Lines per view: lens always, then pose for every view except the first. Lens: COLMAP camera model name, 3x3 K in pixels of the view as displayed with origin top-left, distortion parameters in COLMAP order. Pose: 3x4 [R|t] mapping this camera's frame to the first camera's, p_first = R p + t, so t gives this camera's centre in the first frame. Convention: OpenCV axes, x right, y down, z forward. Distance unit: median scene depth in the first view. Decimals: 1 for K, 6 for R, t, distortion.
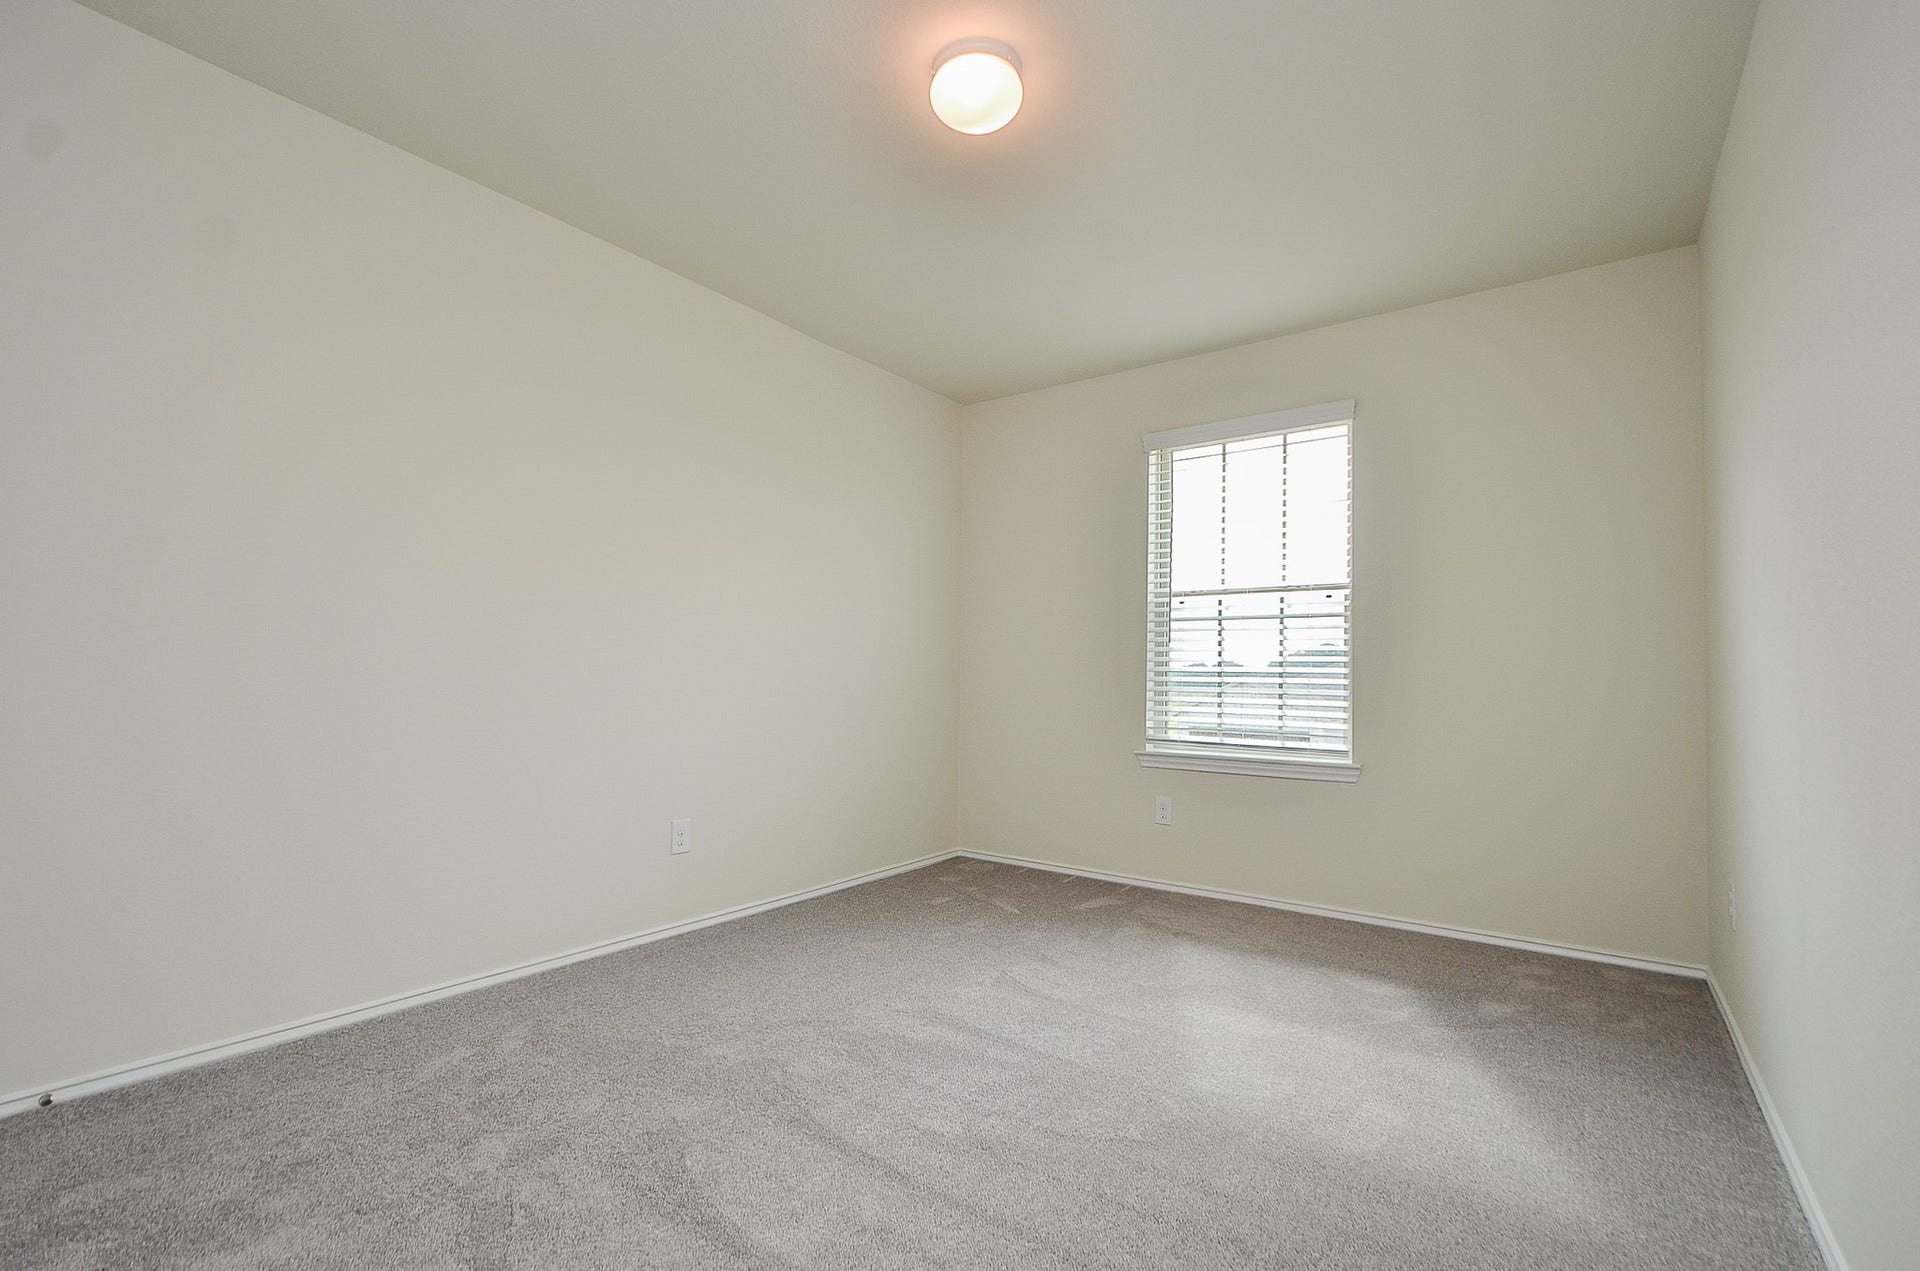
lens RADIAL K [[891.2, 0, 961.3], [0, 891.2, 652.7], [0, 0, 1]] dist [0.083074, -0.012479]
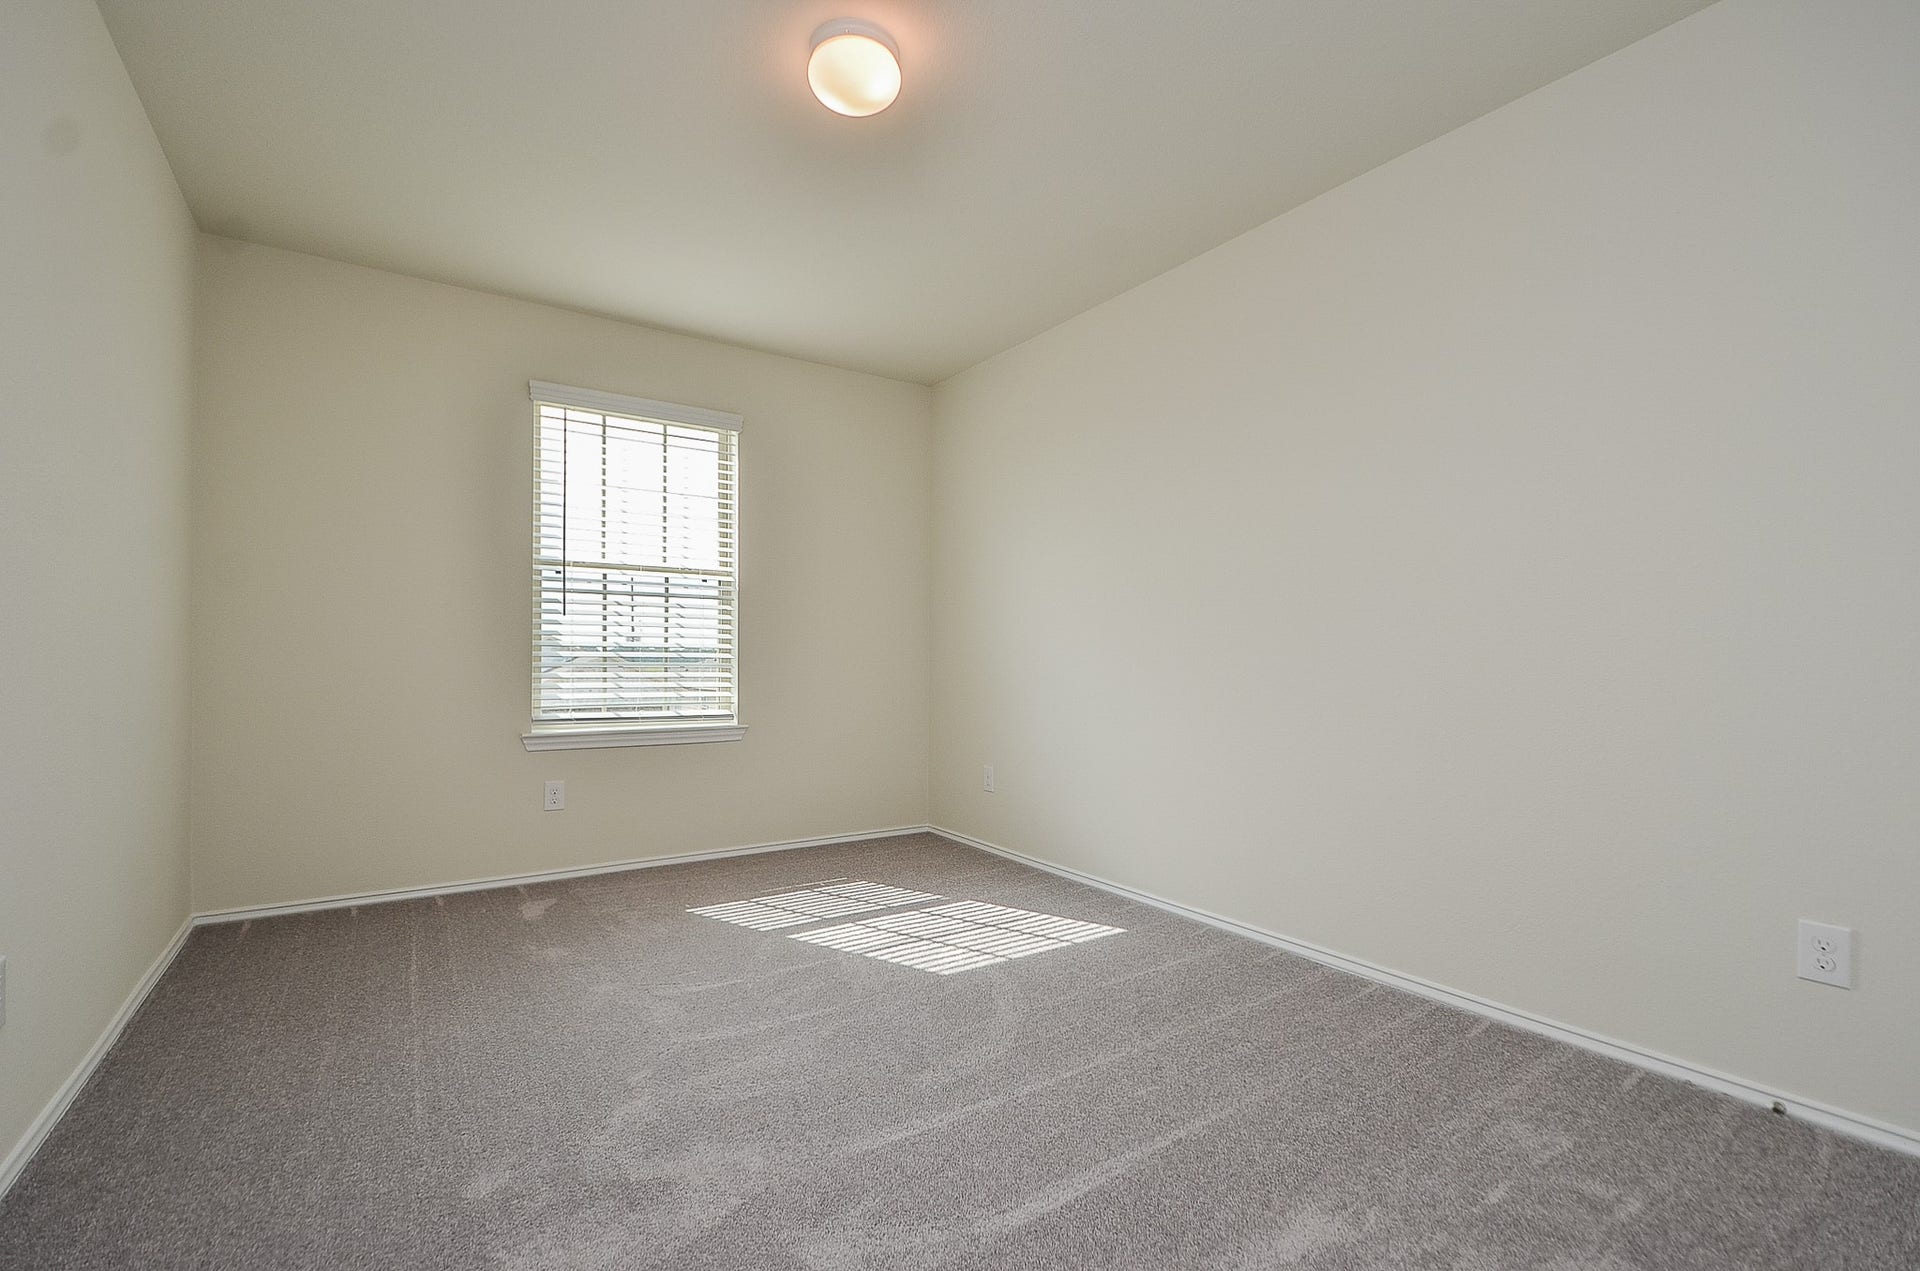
lens RADIAL K [[846.9, 0, 958.5], [0, 846.9, 655.0], [0, 0, 1]] dist [0.011395, -0.009418]
pose [[0.355311, -0.006846, 0.934723, -0.458675], [-0.028583, 0.999426, 0.018185, 0.002533], [-0.934311, -0.033179, 0.354911, 0.306989]]
